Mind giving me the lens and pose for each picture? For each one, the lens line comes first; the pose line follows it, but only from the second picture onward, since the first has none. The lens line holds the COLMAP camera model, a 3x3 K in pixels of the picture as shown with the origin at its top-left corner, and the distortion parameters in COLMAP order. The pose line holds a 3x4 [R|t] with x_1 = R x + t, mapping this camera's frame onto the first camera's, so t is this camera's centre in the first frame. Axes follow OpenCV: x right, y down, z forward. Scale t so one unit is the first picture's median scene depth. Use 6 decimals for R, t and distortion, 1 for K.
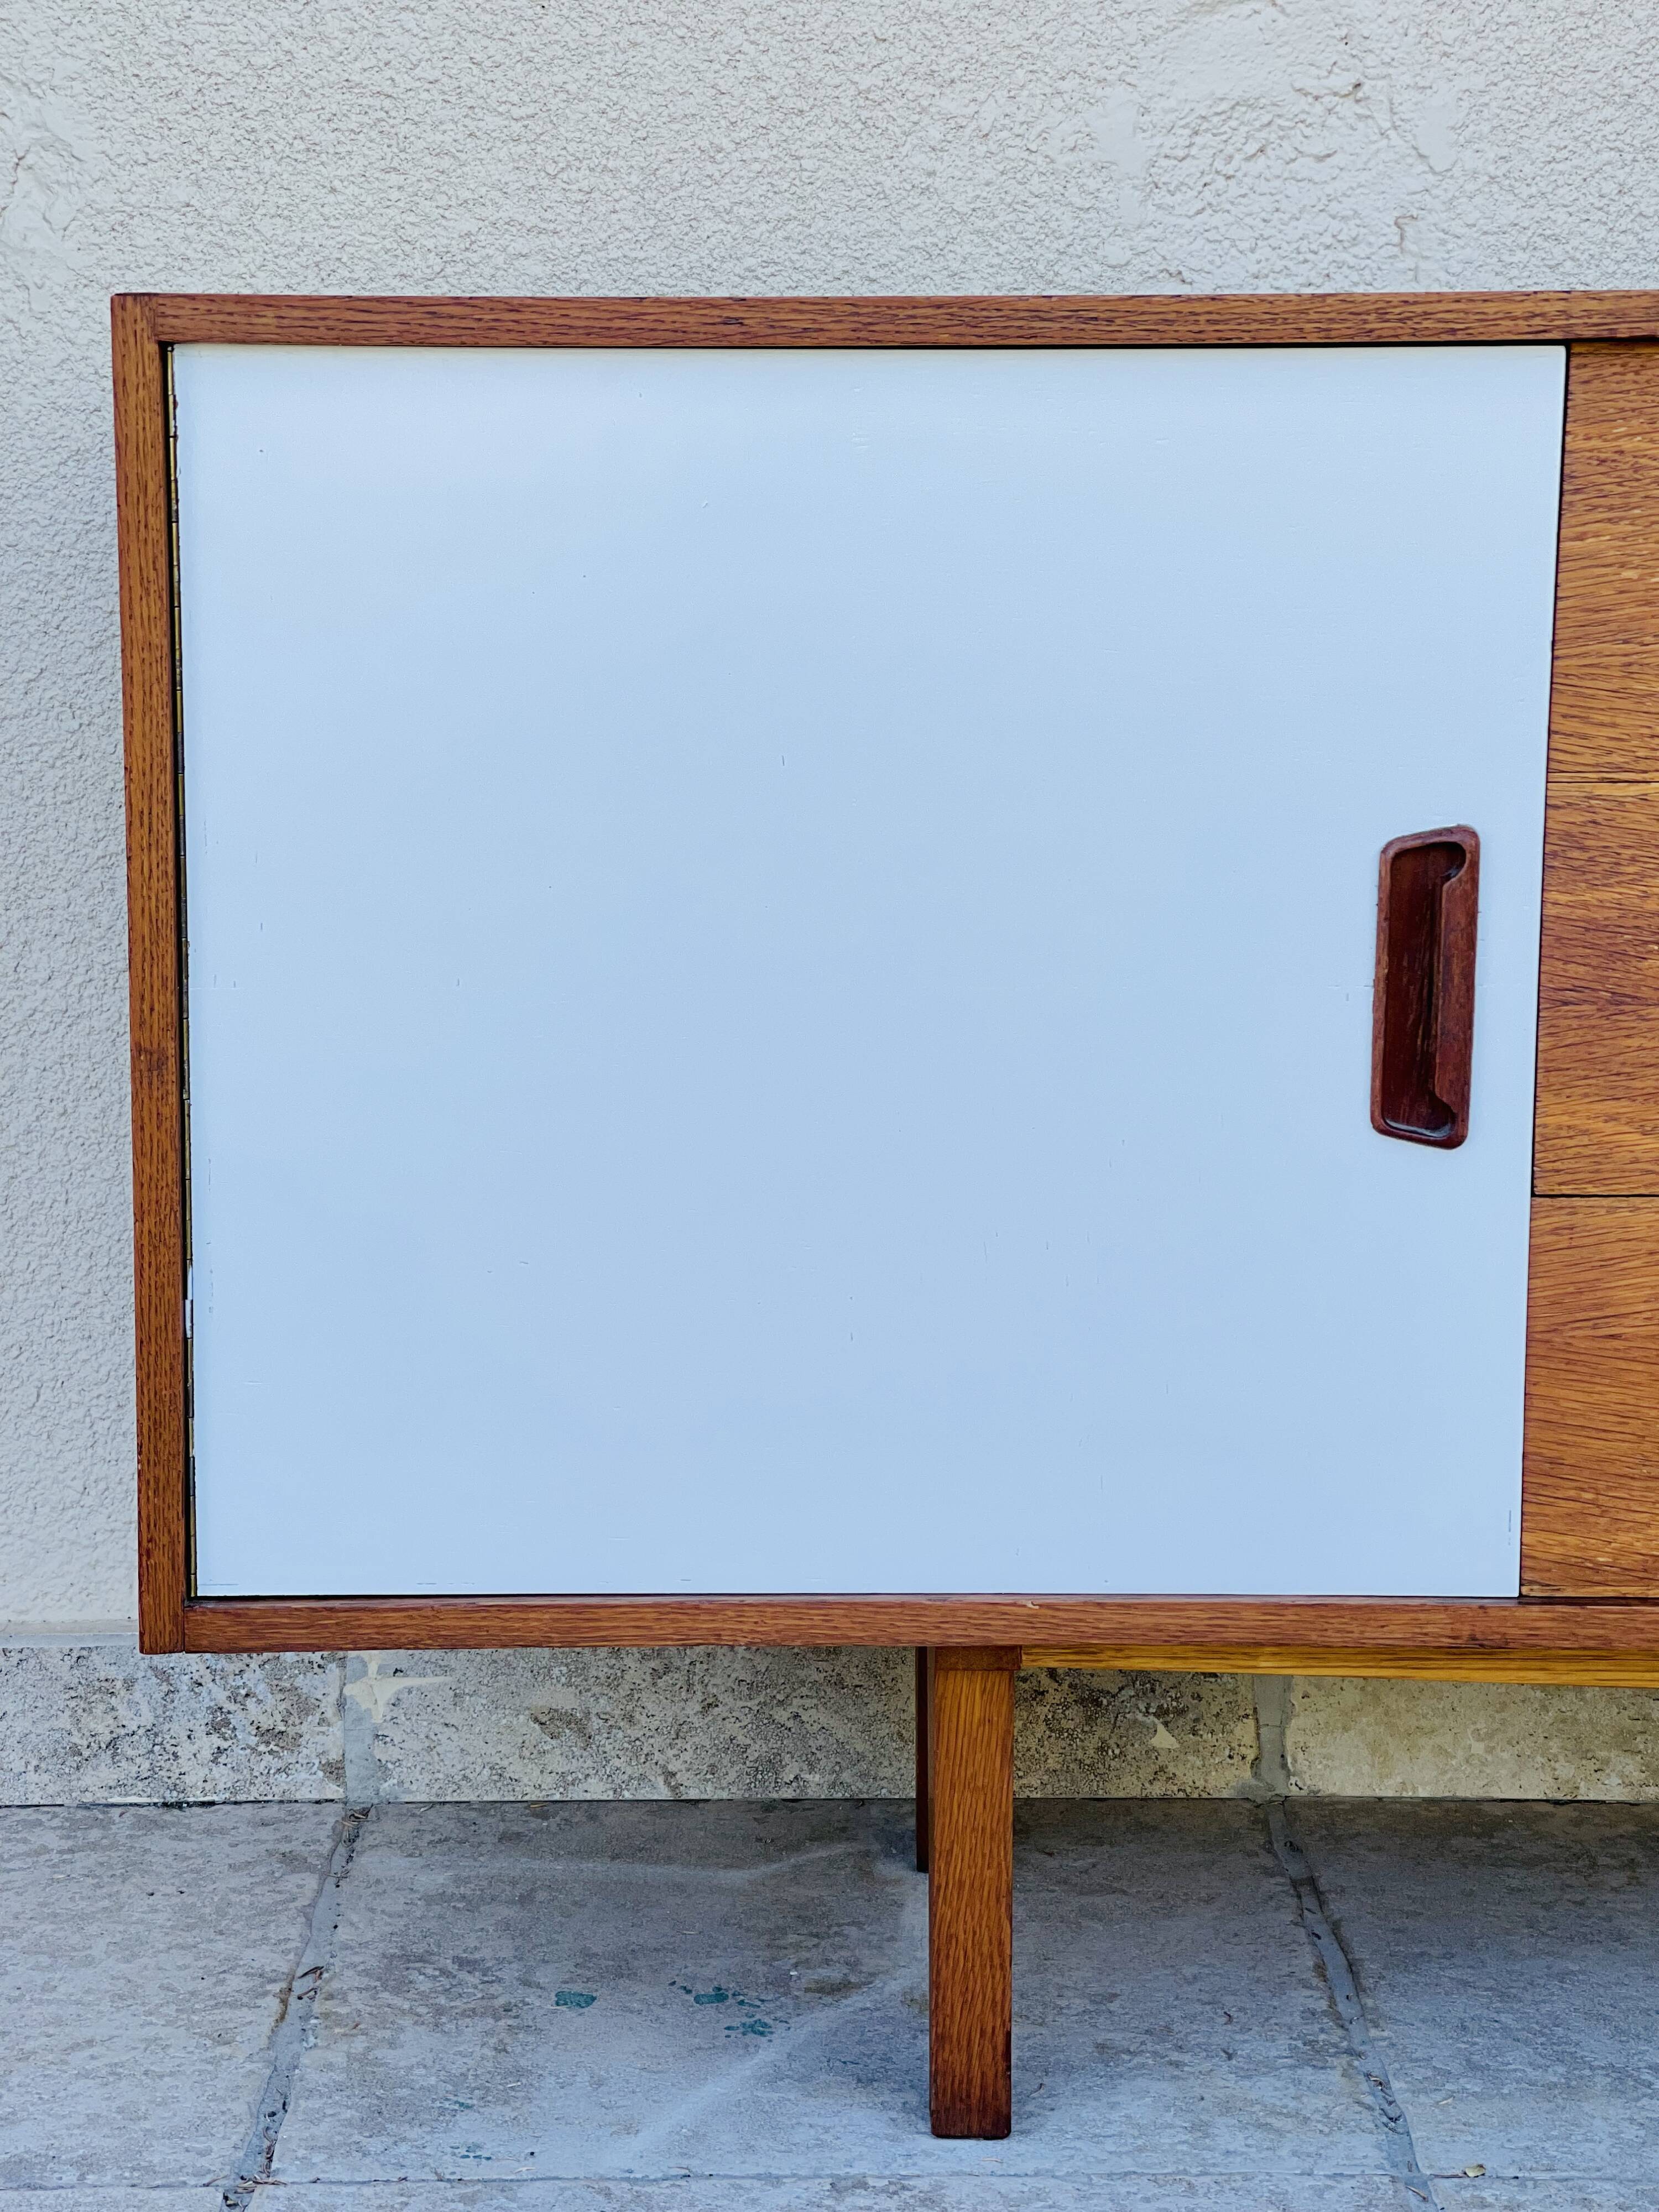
lens RADIAL K [[4102.8, 0, 834.4], [0, 4102.8, 1072.8], [0, 0, 1]] dist [0.190097, 0.000000]
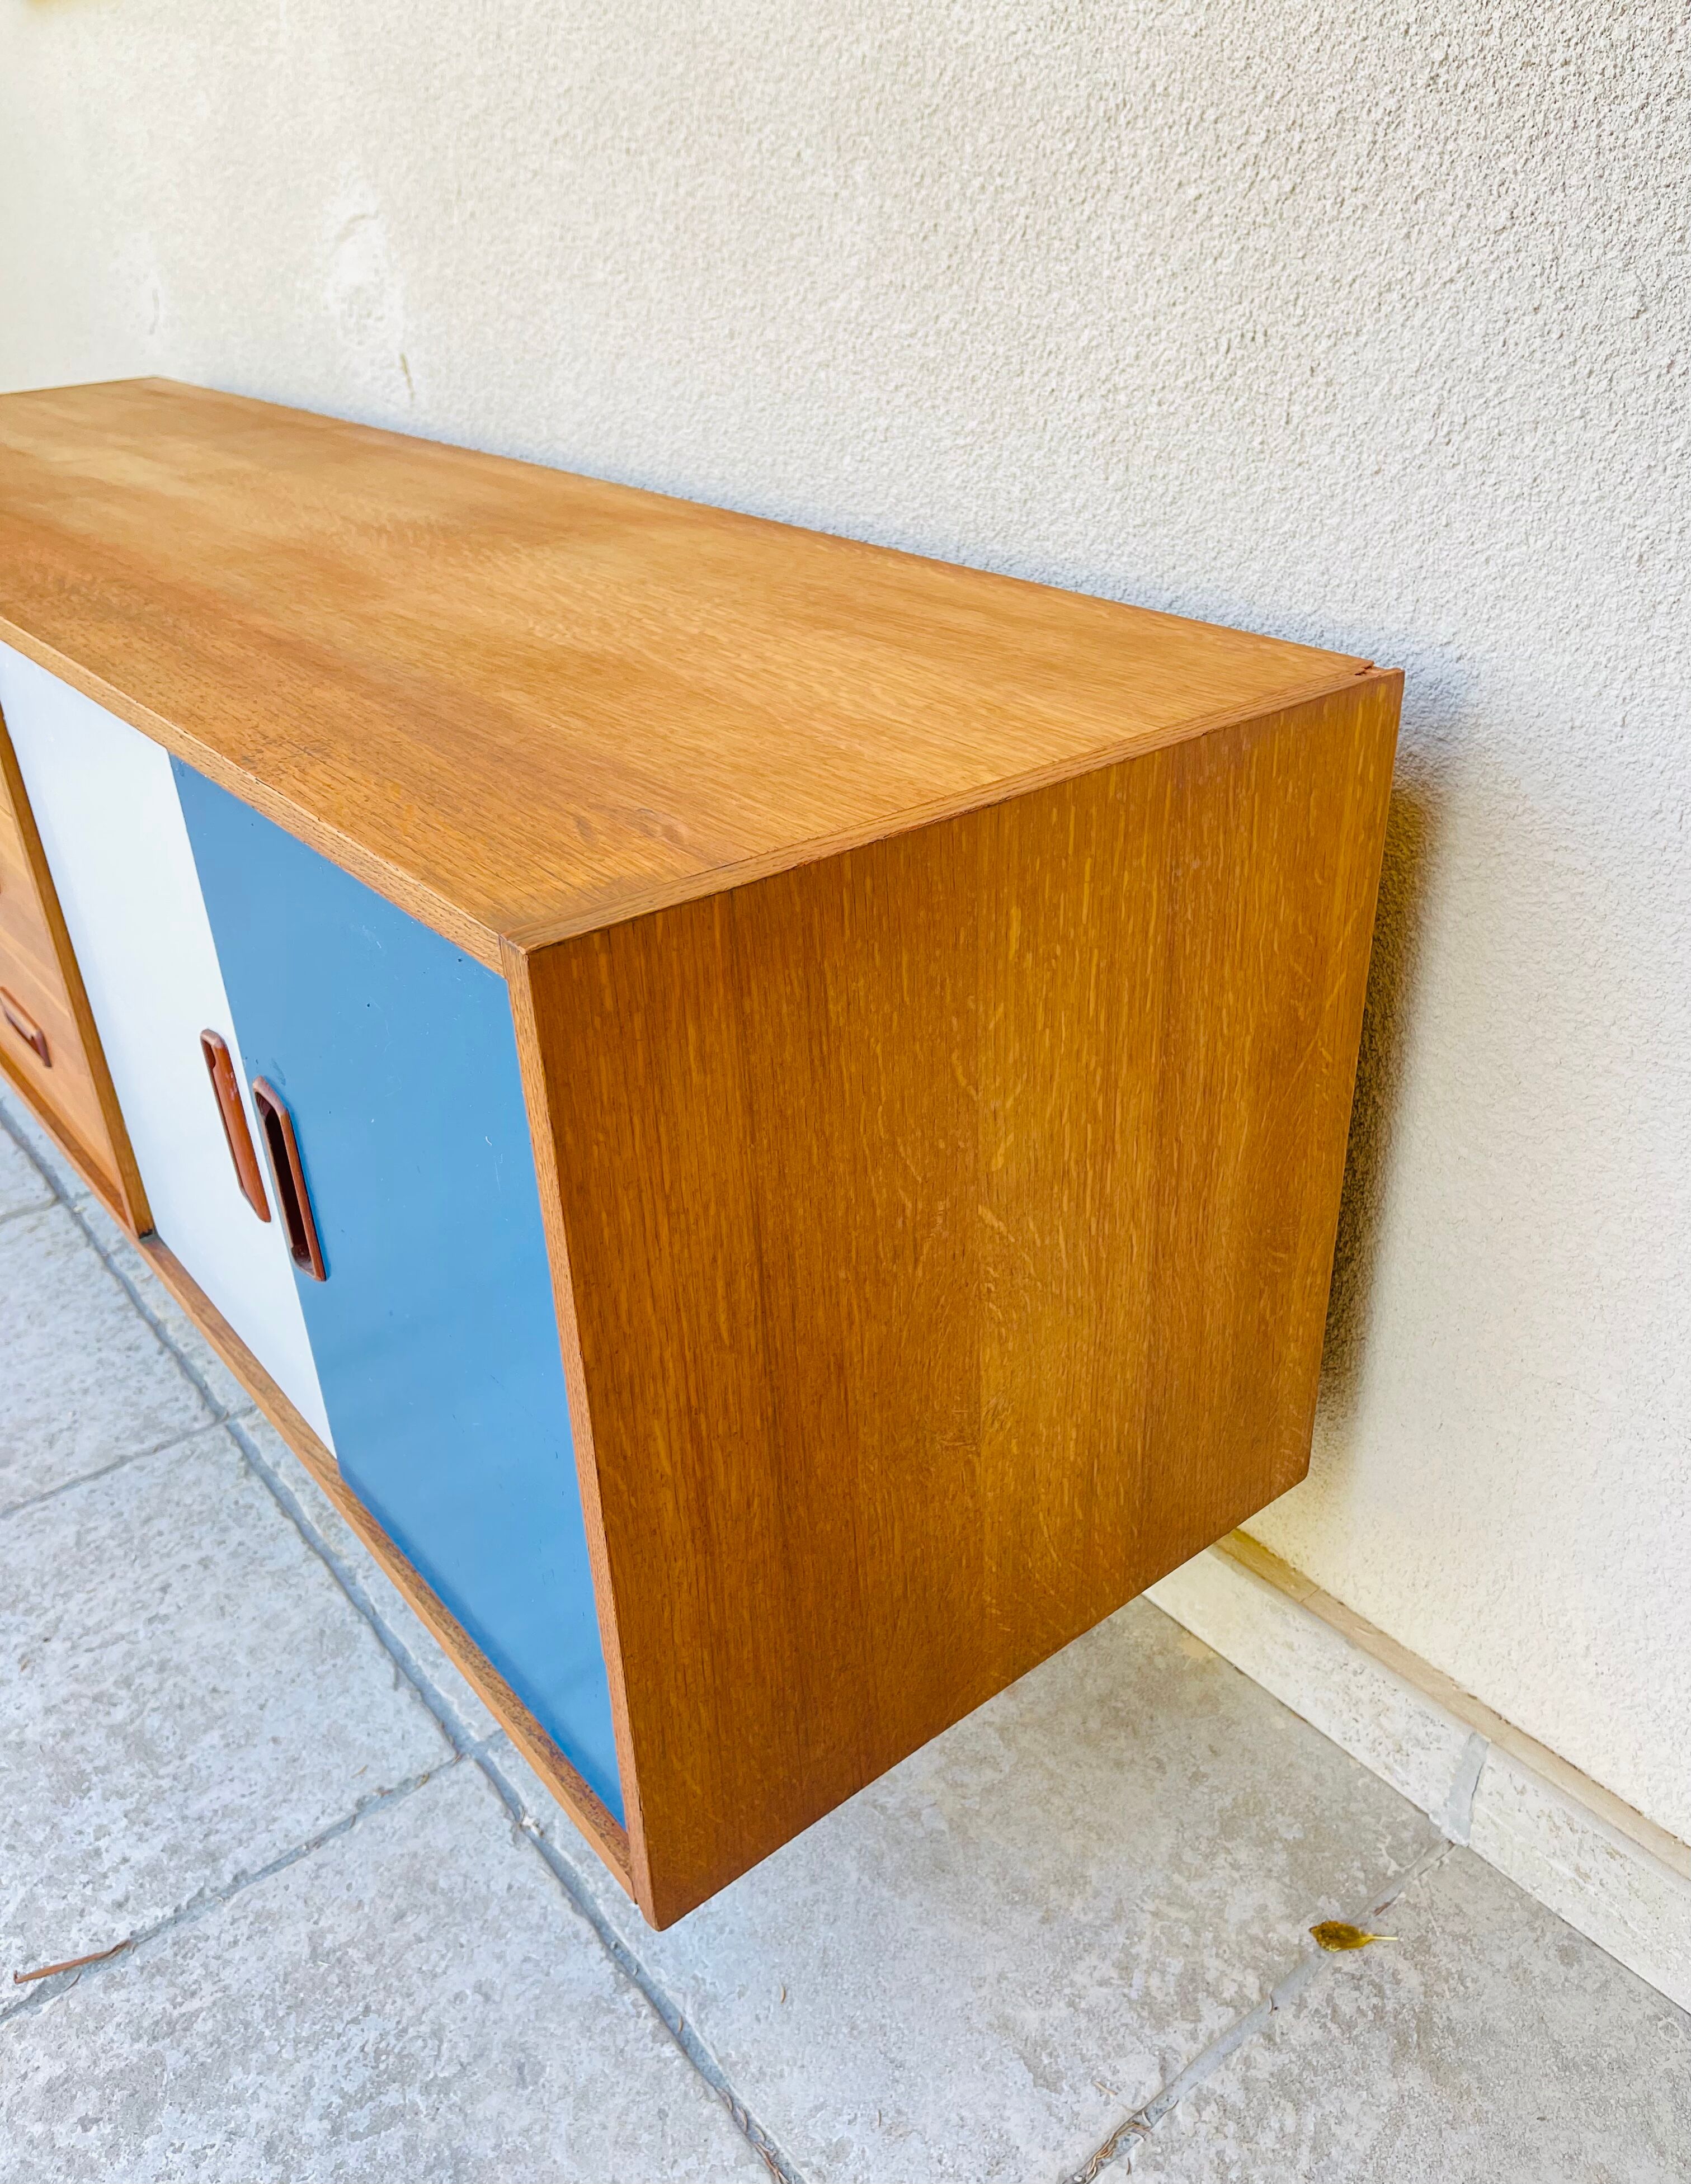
lens RADIAL K [[1707.9, 0, 868.5], [0, 1707.9, 1067.7], [0, 0, 1]] dist [0.072863, -0.090109]
pose [[0.611500, 0.358405, -0.705418, 0.986779], [-0.086876, 0.916551, 0.390366, -0.237018], [0.786461, -0.177425, 0.591608, 0.630544]]
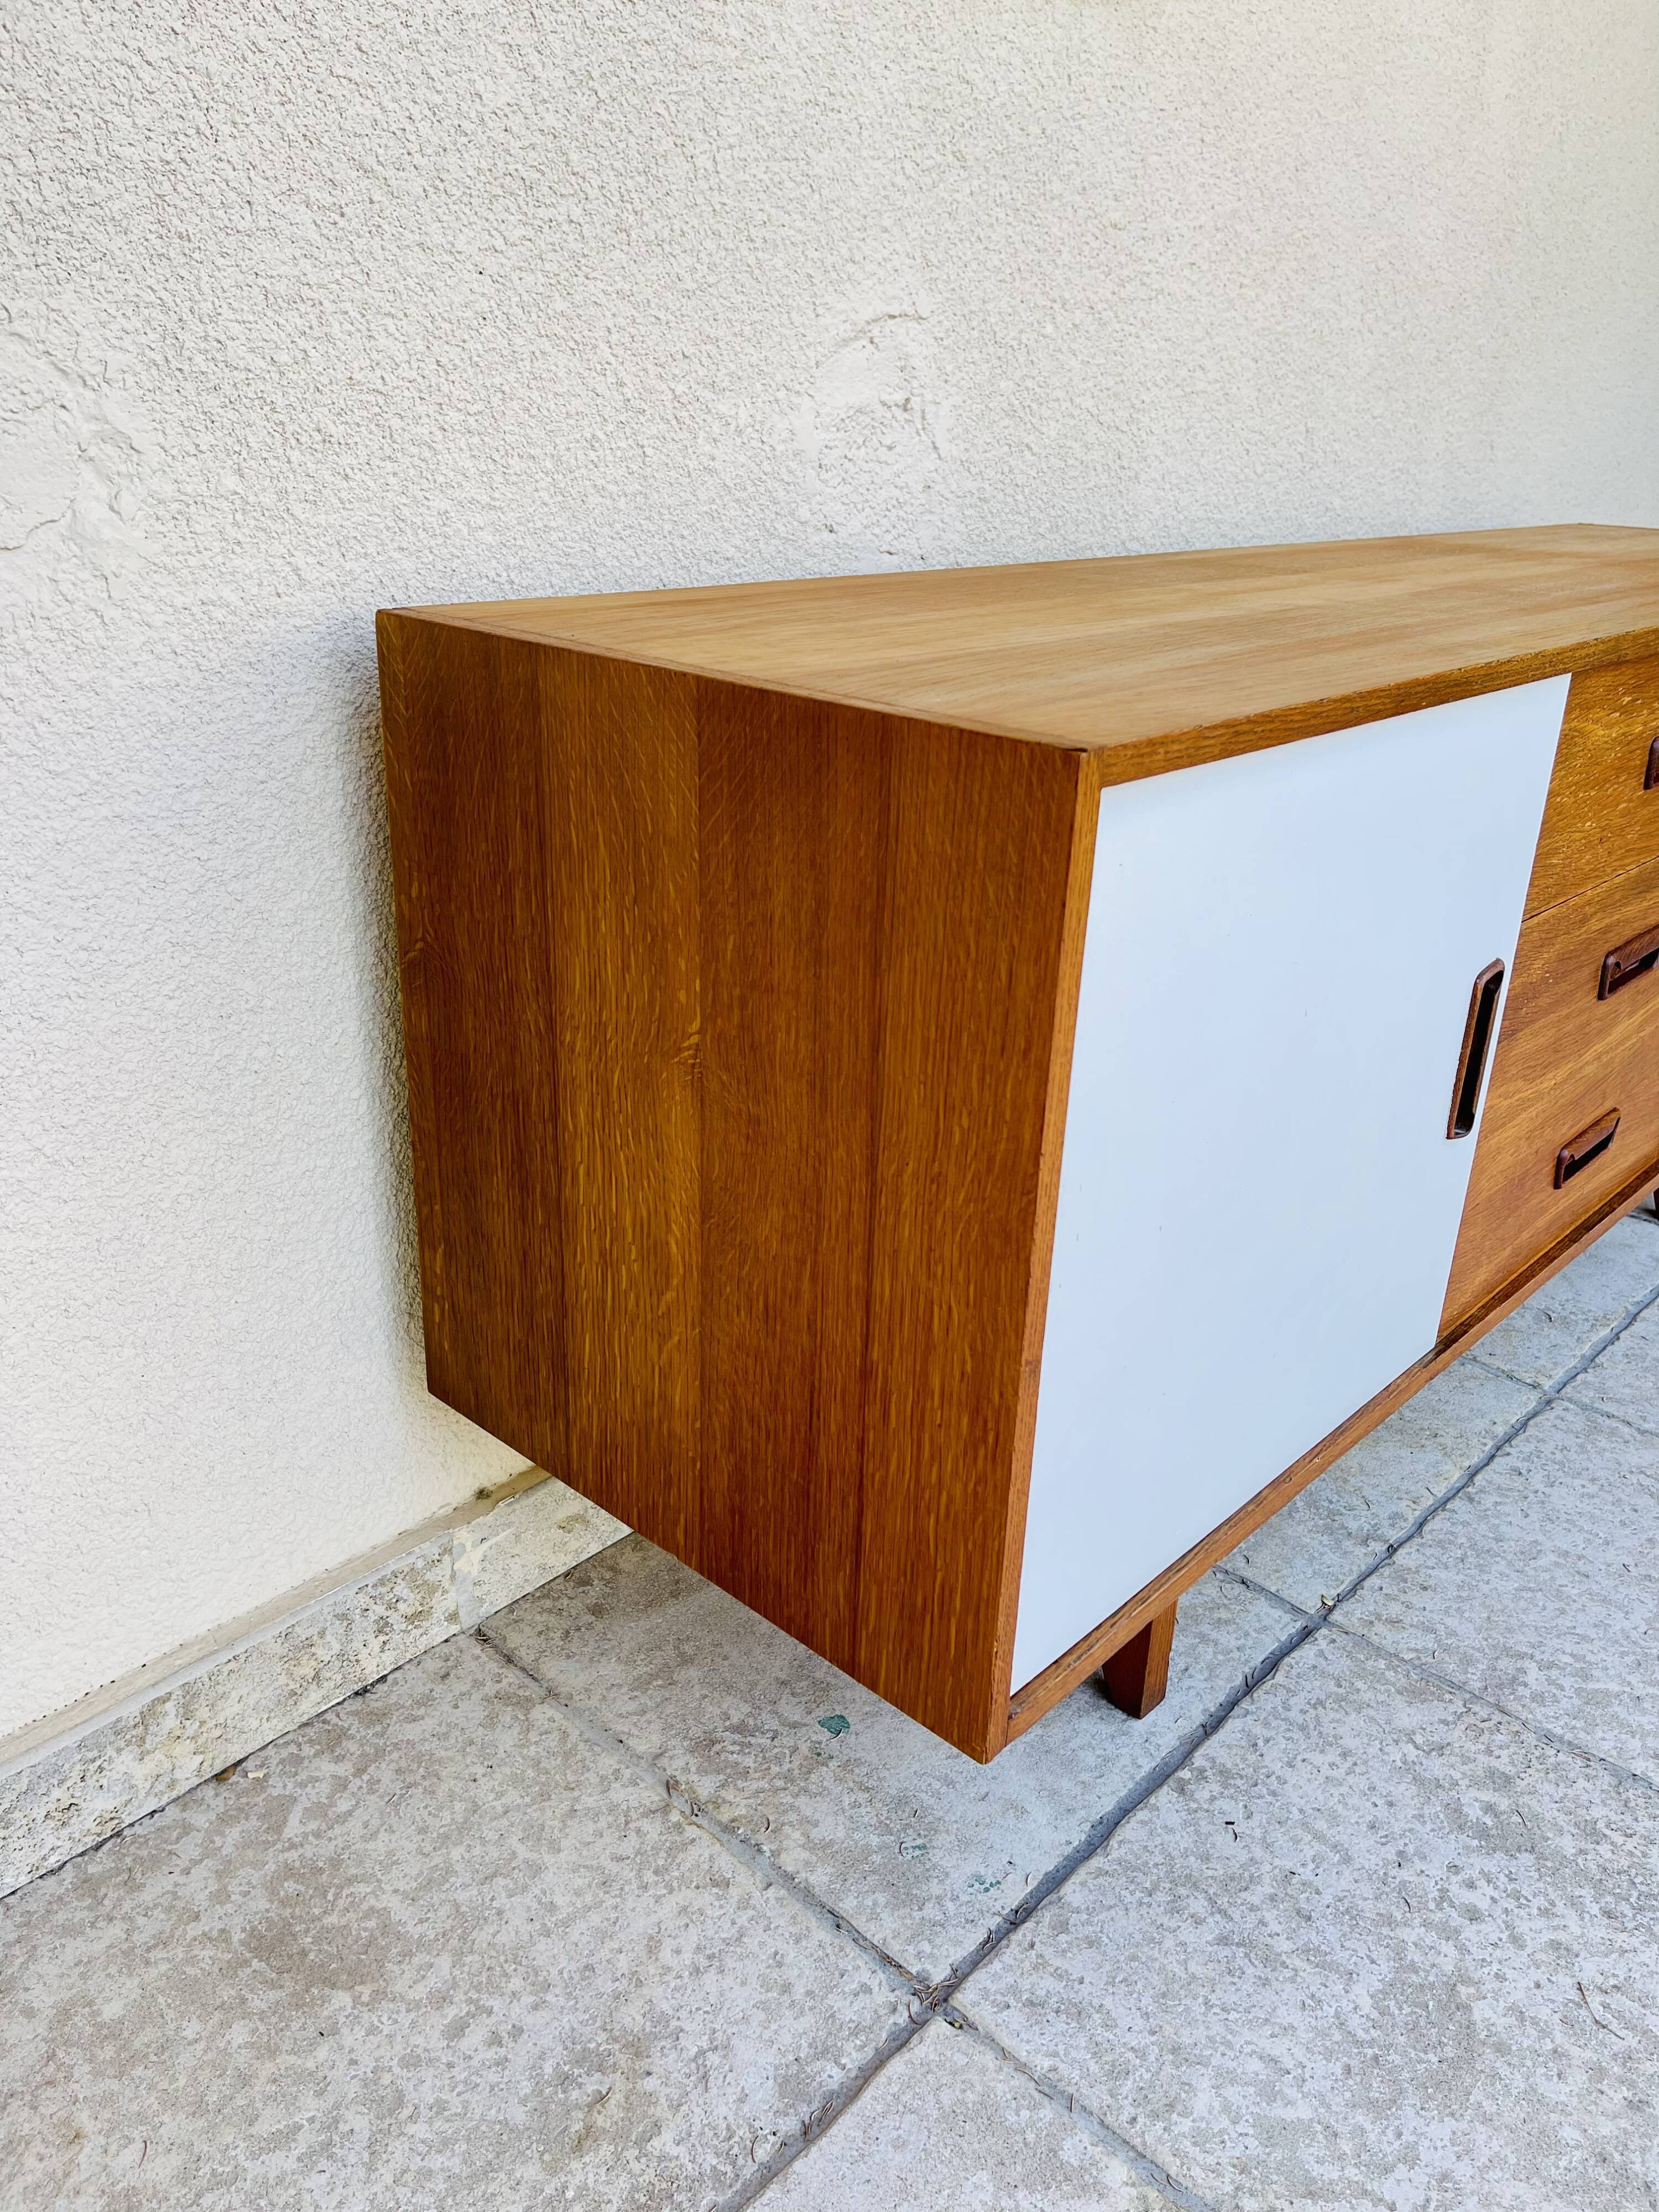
lens RADIAL K [[1668.3, 0, 845.1], [0, 1668.3, 1120.5], [0, 0, 1]] dist [0.075423, -0.094603]
pose [[0.687595, -0.268028, 0.674814, -0.395079], [0.077858, 0.951233, 0.298486, -0.171045], [-0.721908, -0.152698, 0.674931, 0.547645]]
